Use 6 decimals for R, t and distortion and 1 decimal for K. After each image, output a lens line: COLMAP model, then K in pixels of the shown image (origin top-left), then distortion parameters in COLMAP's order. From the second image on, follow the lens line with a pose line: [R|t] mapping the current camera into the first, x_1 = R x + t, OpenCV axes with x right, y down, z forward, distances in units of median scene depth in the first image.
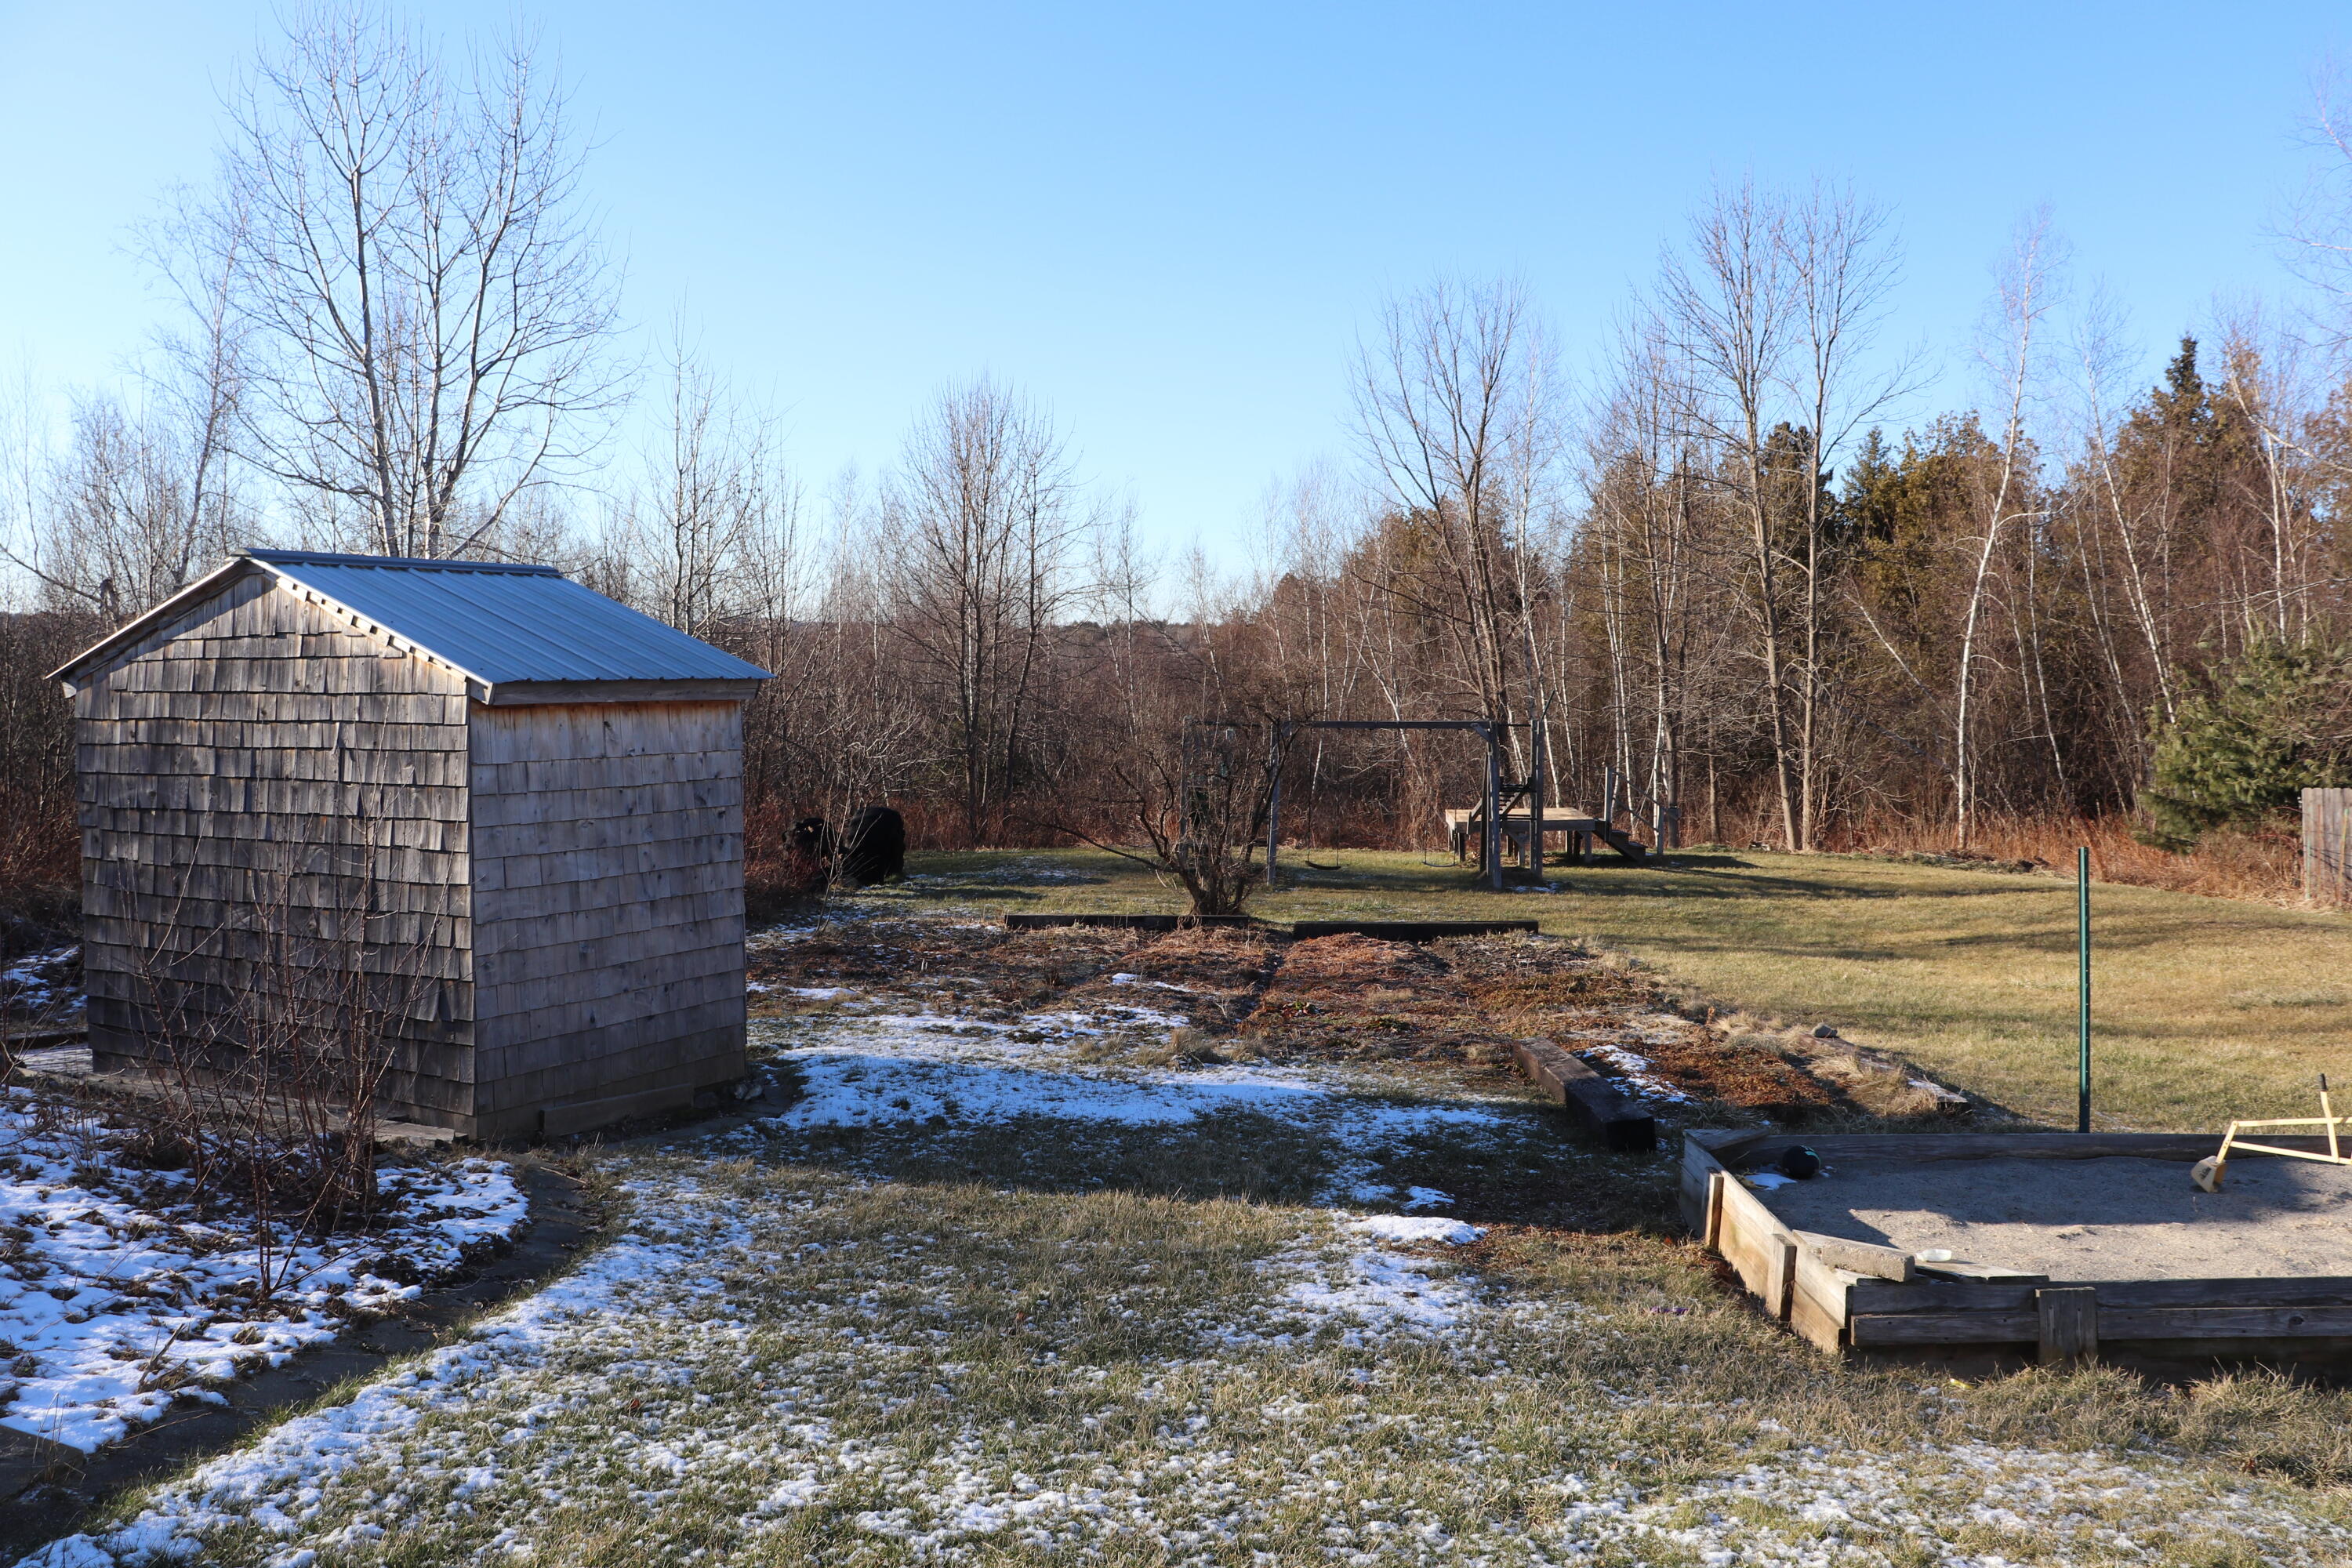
lens RADIAL K [[1933.9, 0, 1186.8], [0, 1933.9, 777.9], [0, 0, 1]] dist [-0.146246, 0.105342]
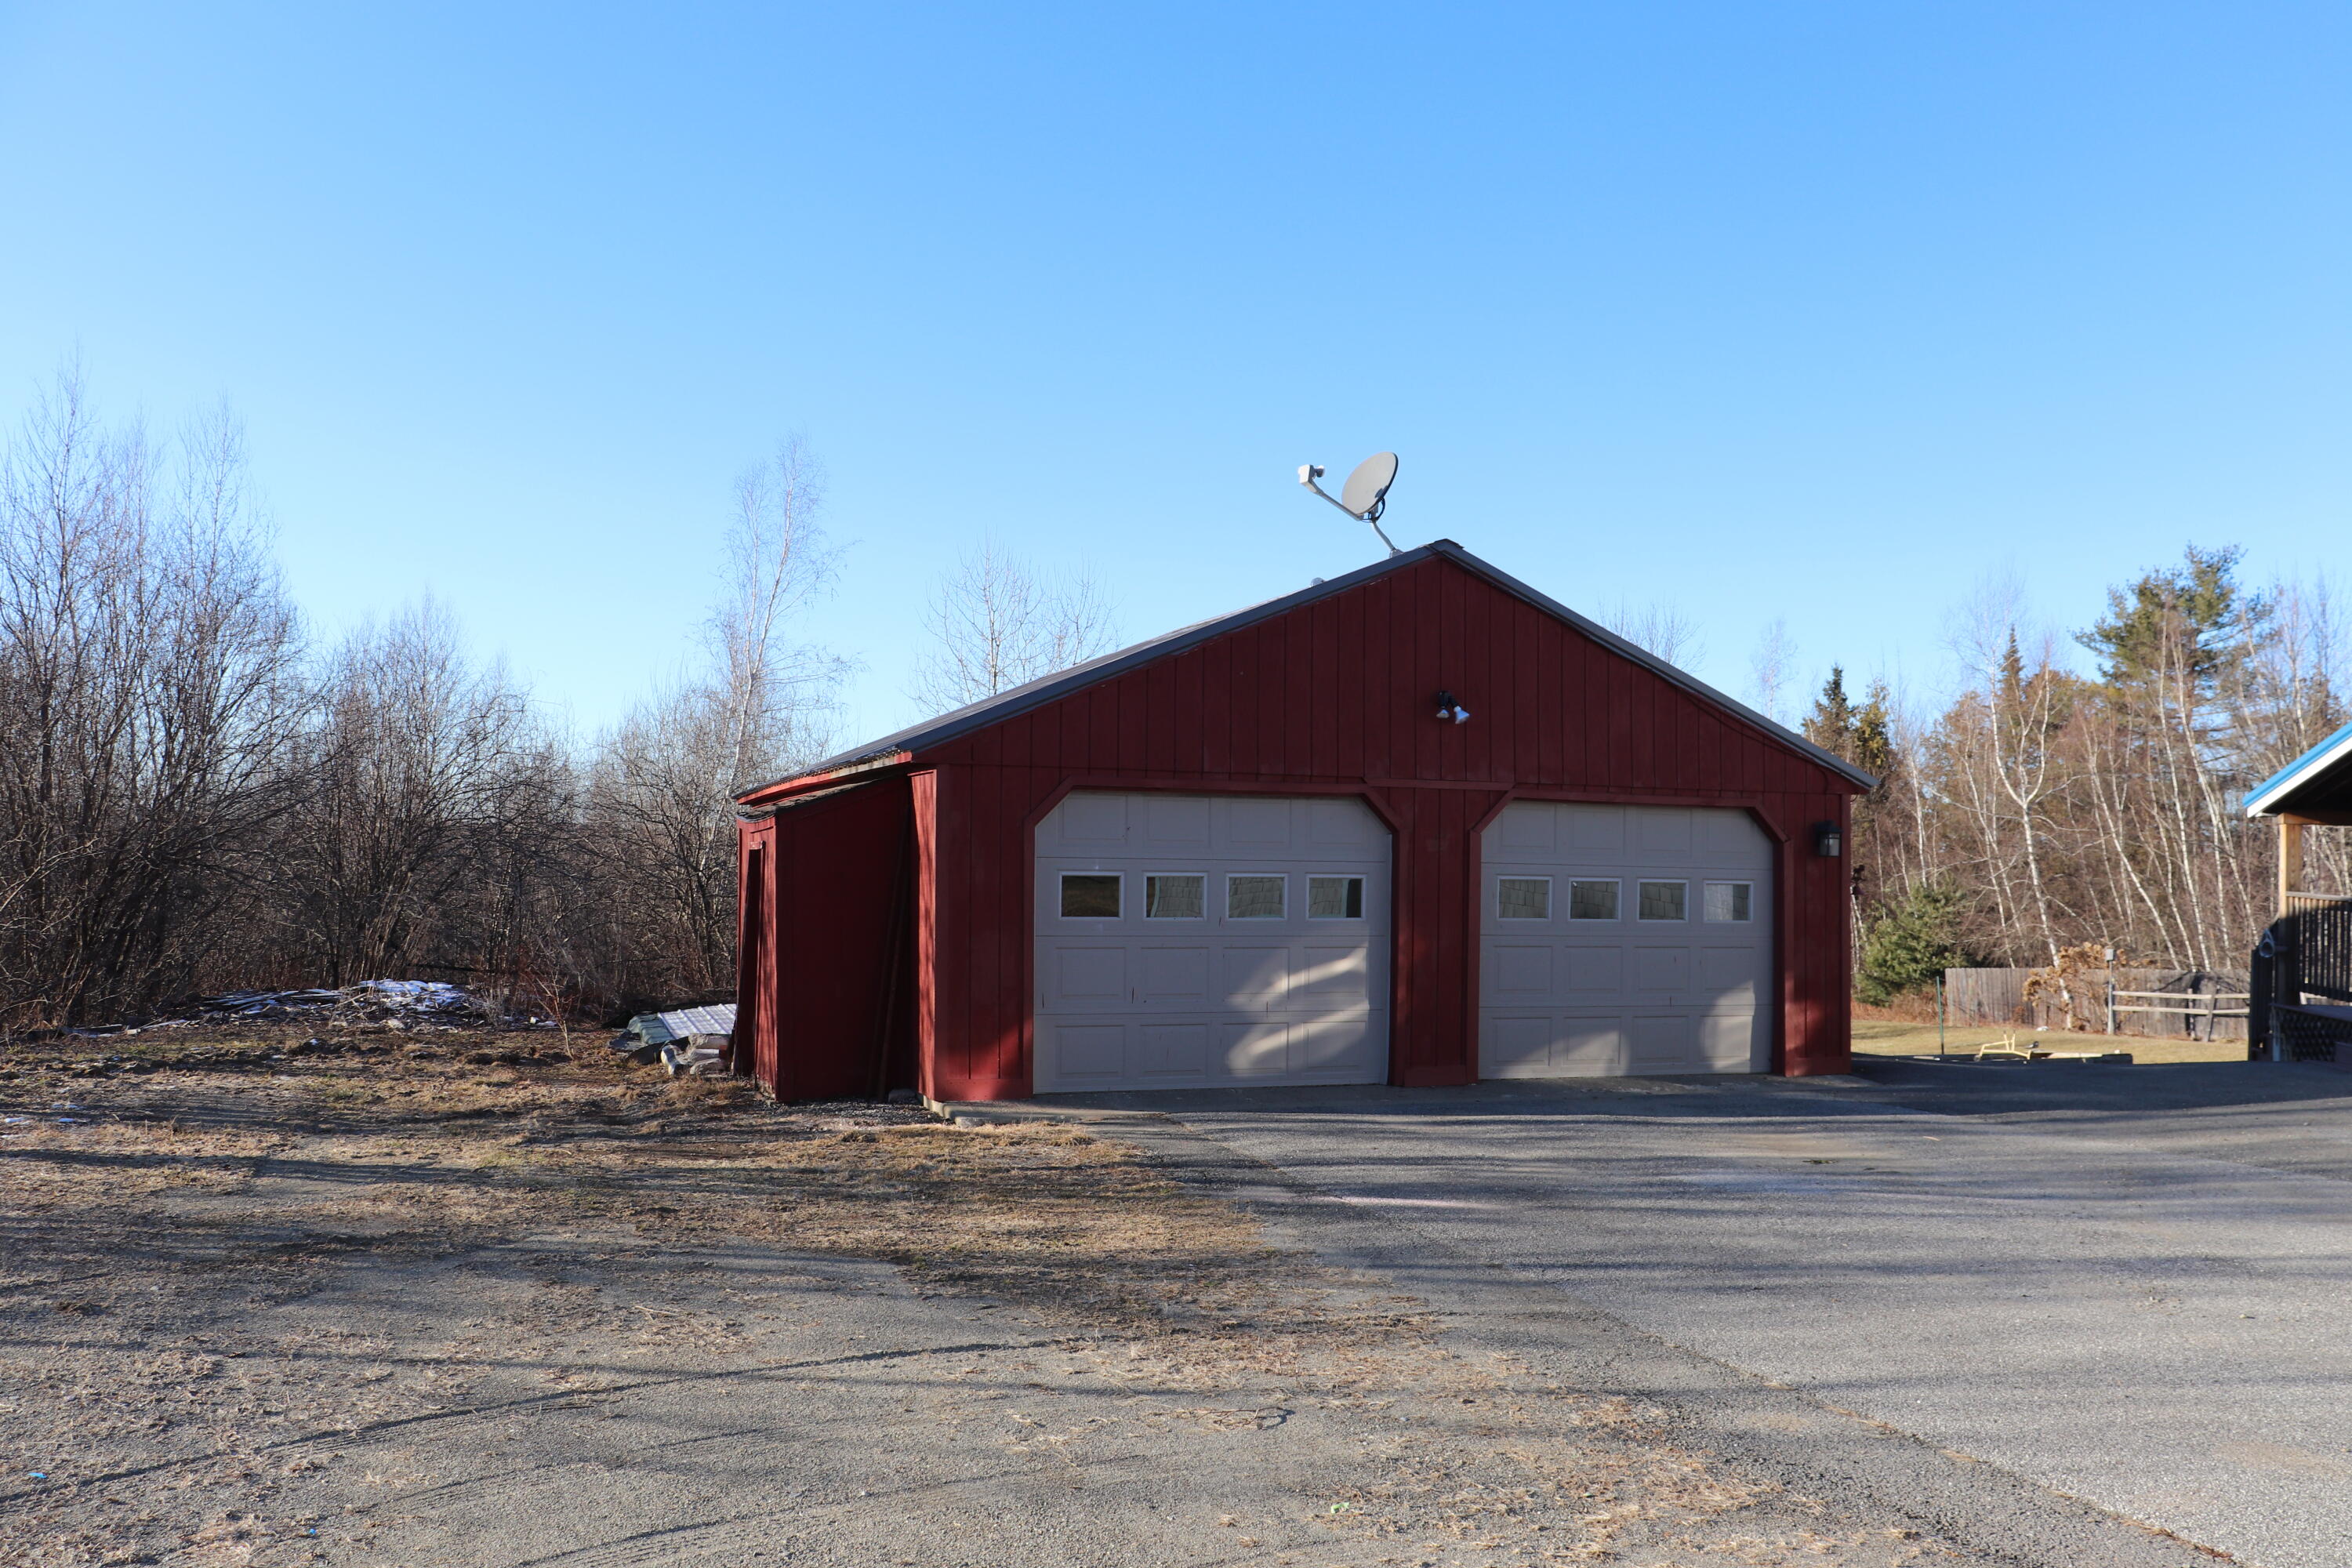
lens RADIAL K [[1933.9, 0, 1193.3], [0, 1933.9, 777.7], [0, 0, 1]] dist [-0.146246, 0.105342]
pose [[0.980777, 0.012306, 0.194741, -0.478067], [0.008859, 0.994172, -0.107439, 0.011854], [-0.194928, 0.107099, 0.974953, -0.674739]]
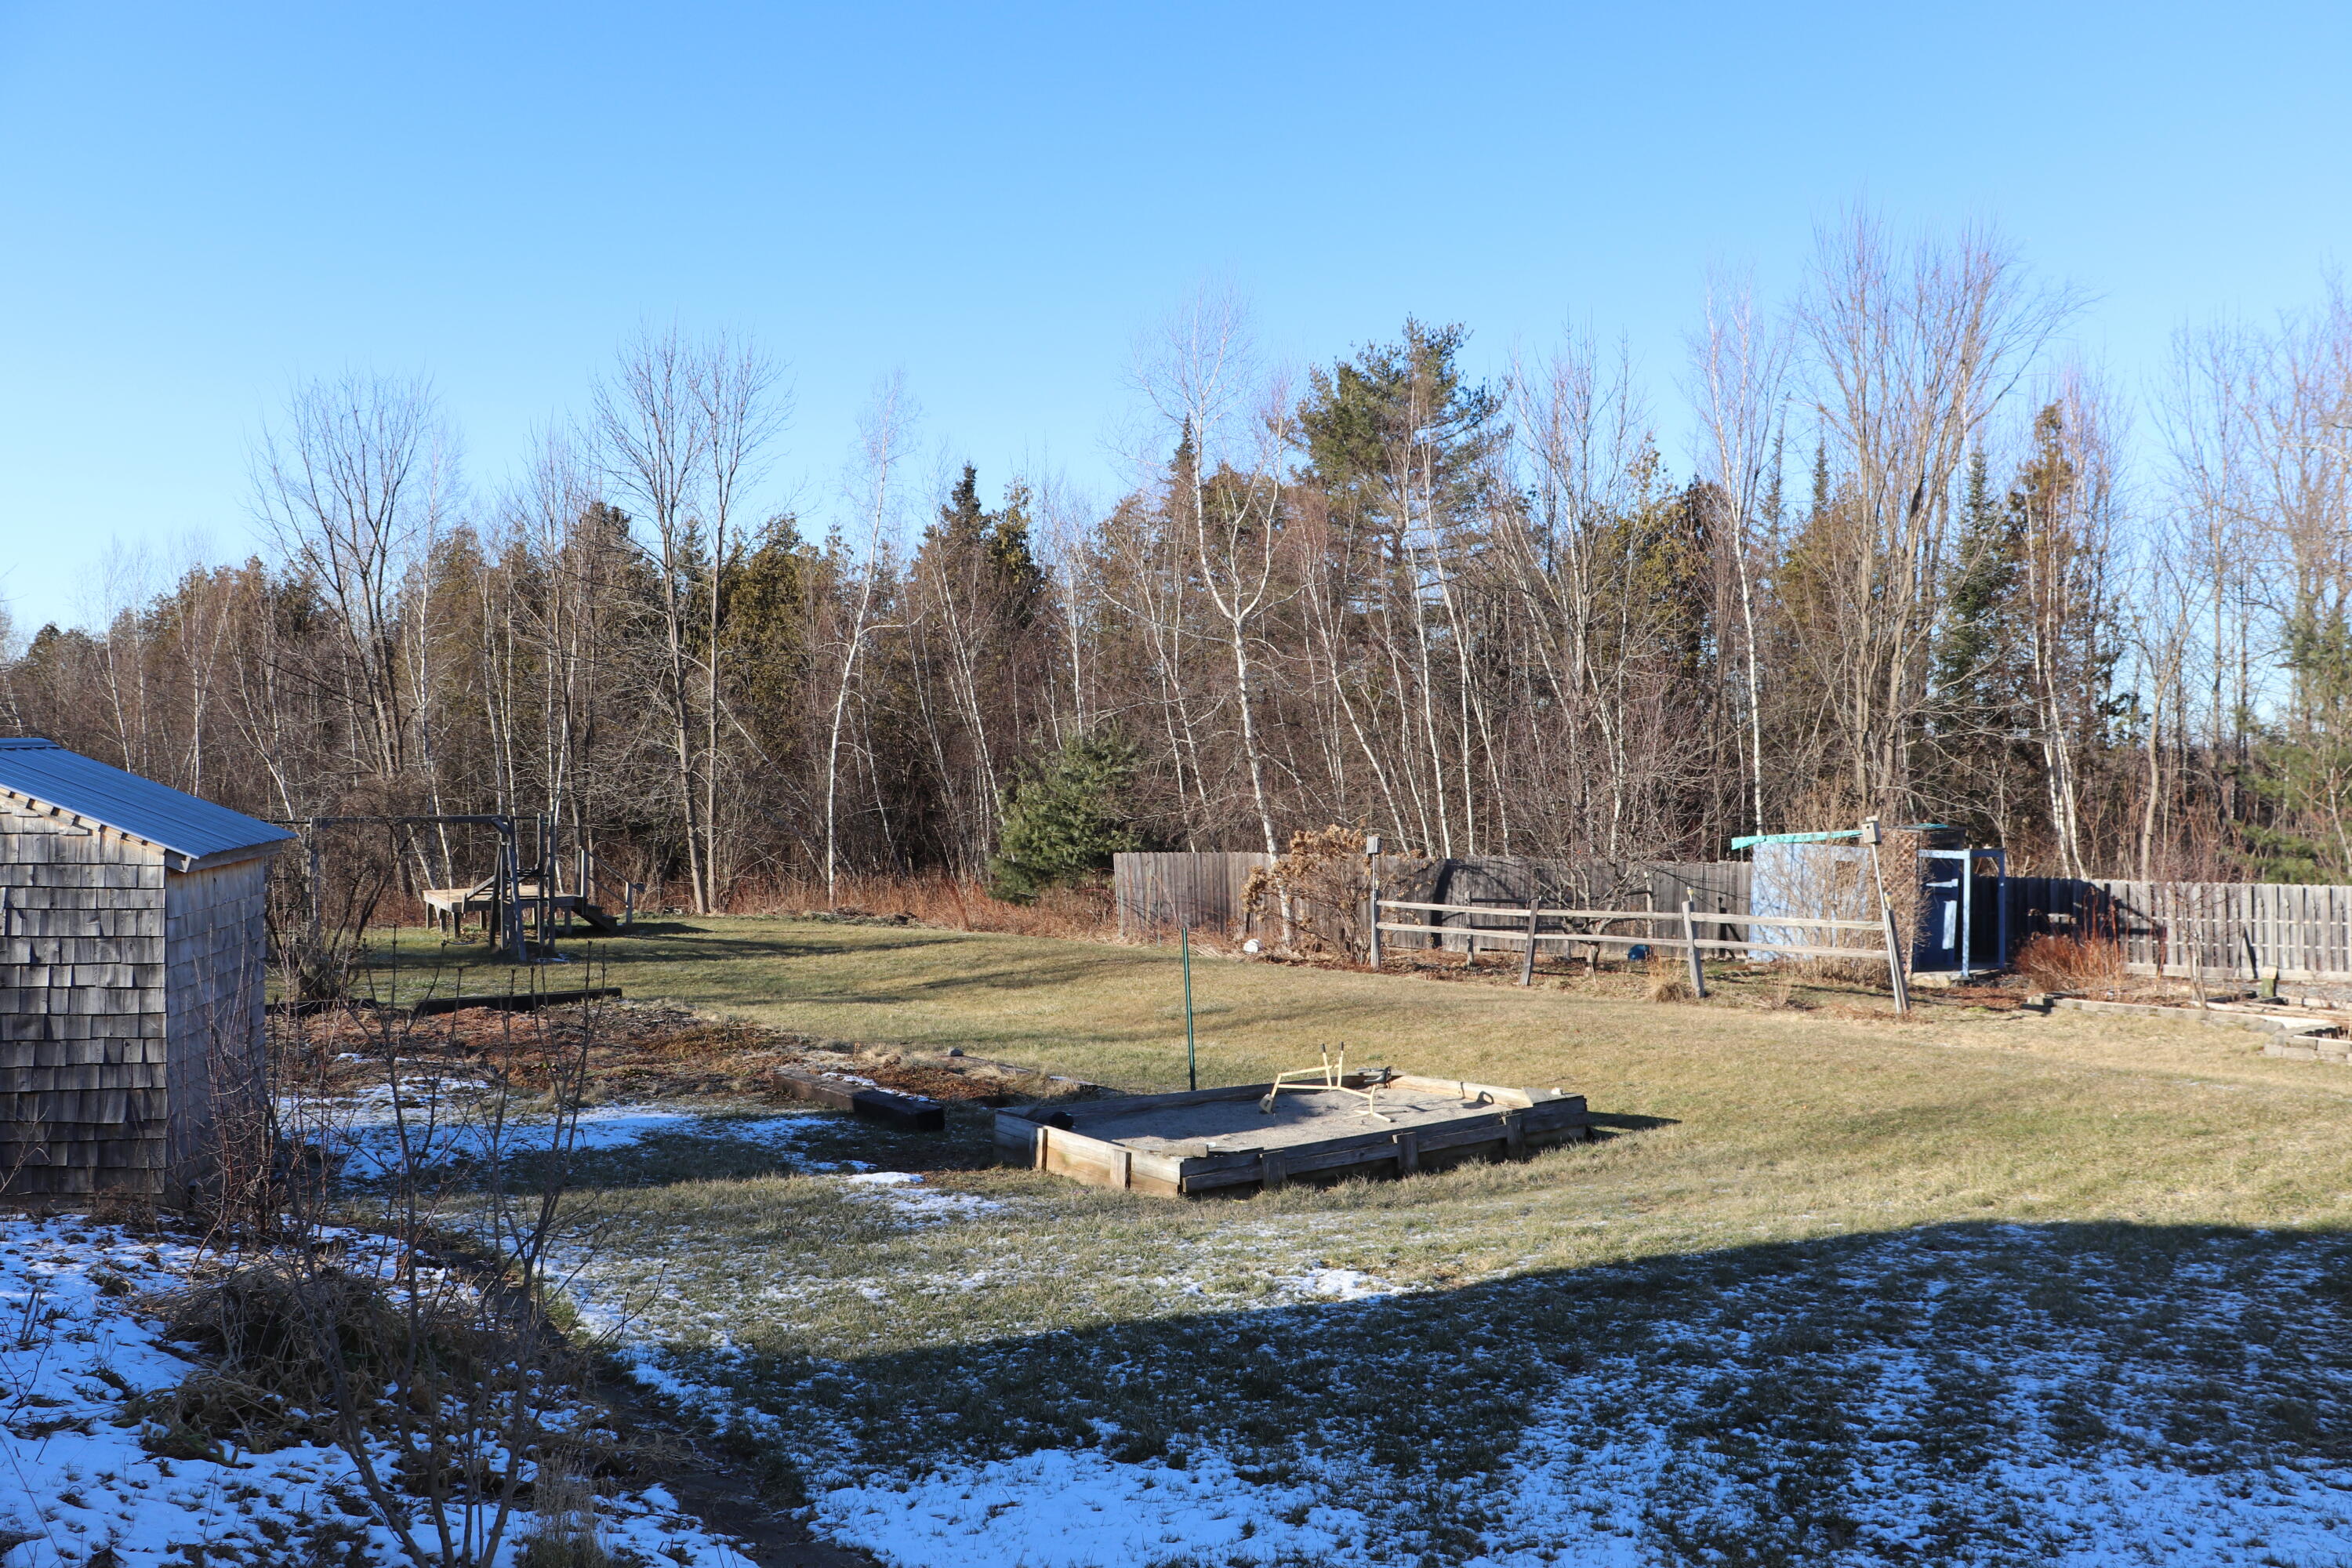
lens RADIAL K [[1933.9, 0, 1179.1], [0, 1933.9, 787.4], [0, 0, 1]] dist [-0.146246, 0.105342]
pose [[0.803917, -0.006455, 0.594706, -0.169420], [0.018972, 0.999711, -0.014795, -0.018852], [-0.594439, 0.023176, 0.803807, -0.125746]]
